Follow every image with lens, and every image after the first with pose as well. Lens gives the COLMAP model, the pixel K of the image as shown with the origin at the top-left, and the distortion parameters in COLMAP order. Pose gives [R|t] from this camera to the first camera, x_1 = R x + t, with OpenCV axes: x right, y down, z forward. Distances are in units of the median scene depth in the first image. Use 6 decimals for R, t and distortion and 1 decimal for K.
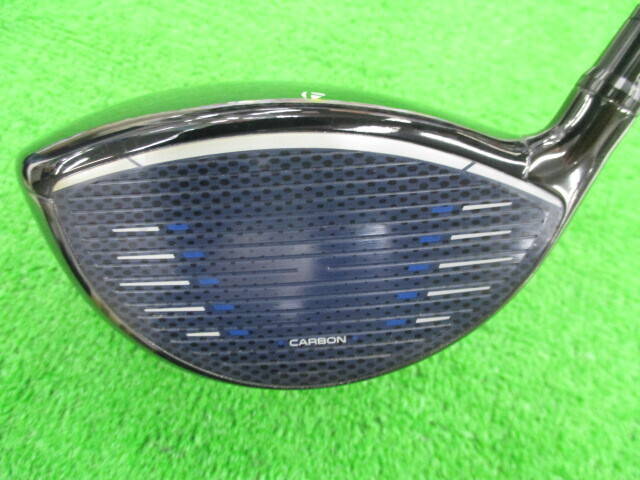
lens RADIAL K [[568.8, 0, 320.0], [0, 568.8, 240.0], [0, 0, 1]] dist [-0.049961, 0.014060]
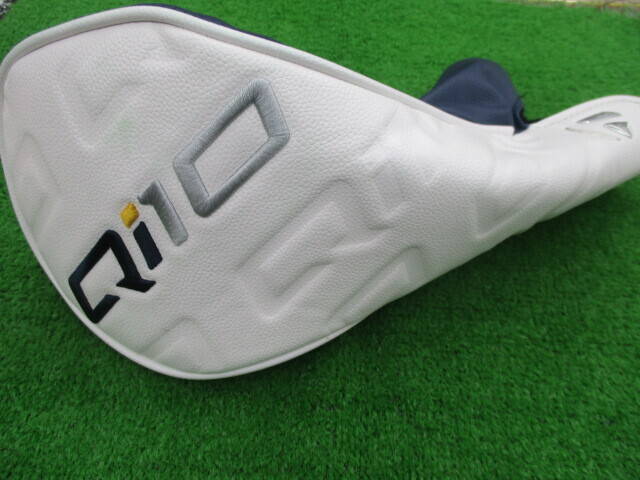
lens RADIAL K [[568.8, 0, 320.0], [0, 568.8, 240.0], [0, 0, 1]] dist [-0.049961, 0.014060]
pose [[0.945435, -0.273626, 0.176868, -0.401644], [0.309244, 0.924531, -0.222734, 0.284167], [-0.102574, 0.265275, 0.958701, -0.350154]]
